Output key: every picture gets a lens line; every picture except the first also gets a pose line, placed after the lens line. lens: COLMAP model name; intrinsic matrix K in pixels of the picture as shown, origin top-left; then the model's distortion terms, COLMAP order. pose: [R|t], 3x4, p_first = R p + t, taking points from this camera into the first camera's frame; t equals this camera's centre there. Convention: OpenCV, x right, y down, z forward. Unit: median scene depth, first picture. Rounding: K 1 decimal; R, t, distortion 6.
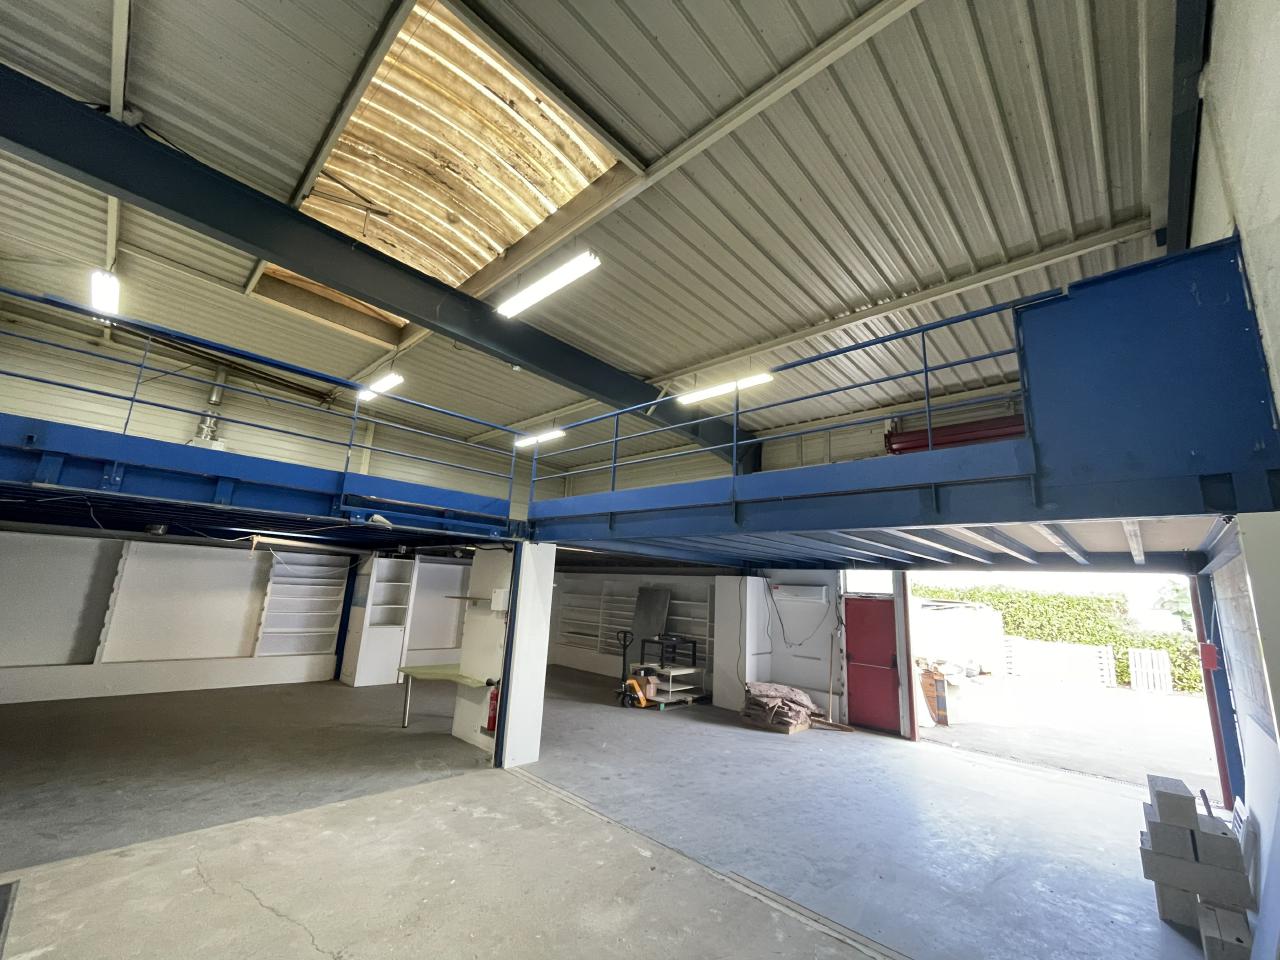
lens RADIAL K [[520.4, 0, 640.4], [0, 520.4, 480.9], [0, 0, 1]] dist [-0.002817, -0.000599]
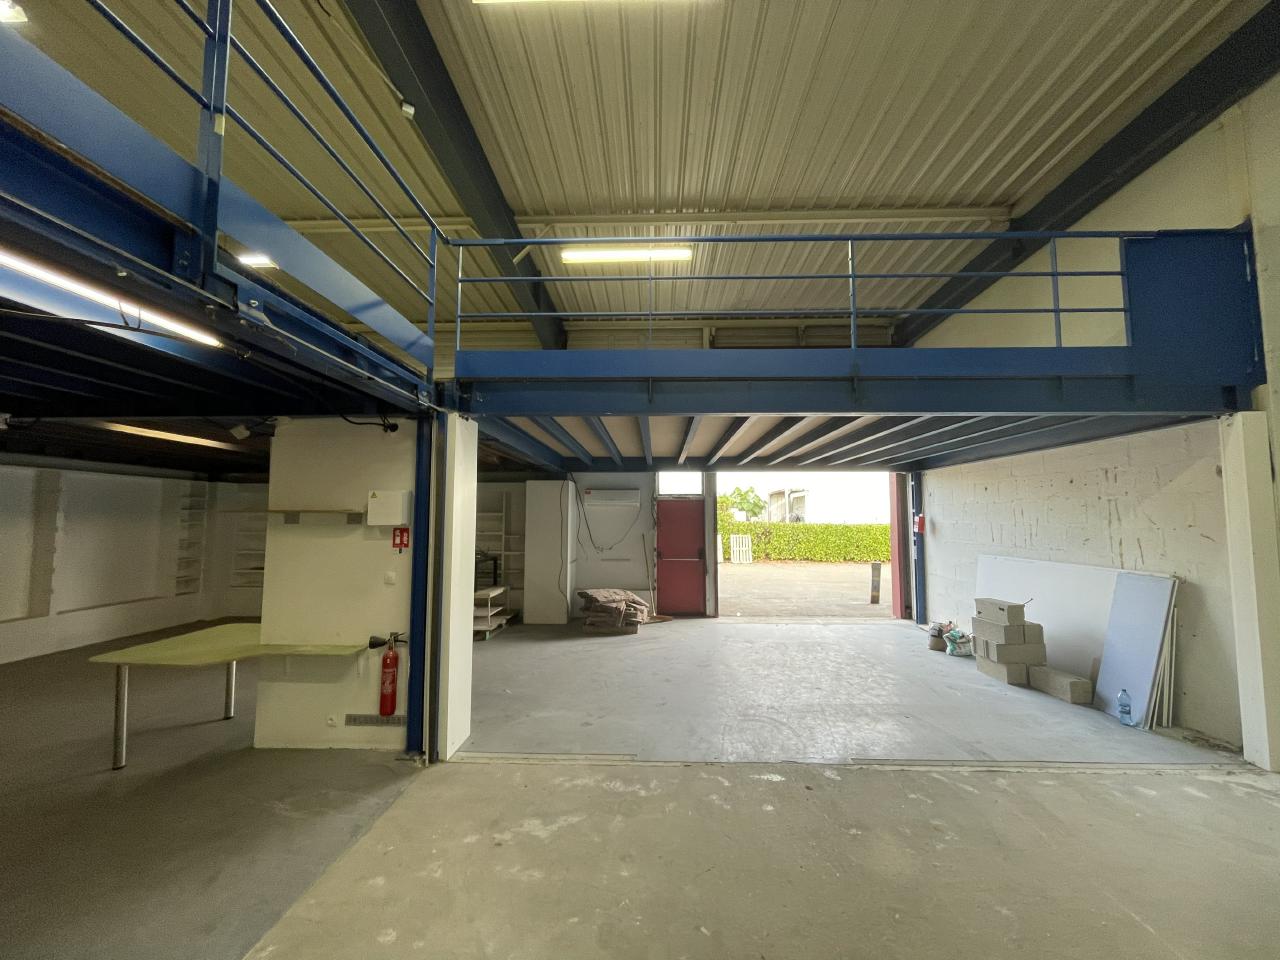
lens RADIAL K [[520.4, 0, 640.7], [0, 520.4, 480.2], [0, 0, 1]] dist [-0.002817, -0.000599]
pose [[0.743405, -0.002865, 0.668835, -0.470025], [-0.099519, 0.988386, 0.114847, 0.101979], [-0.661396, -0.151940, 0.734486, 0.384853]]
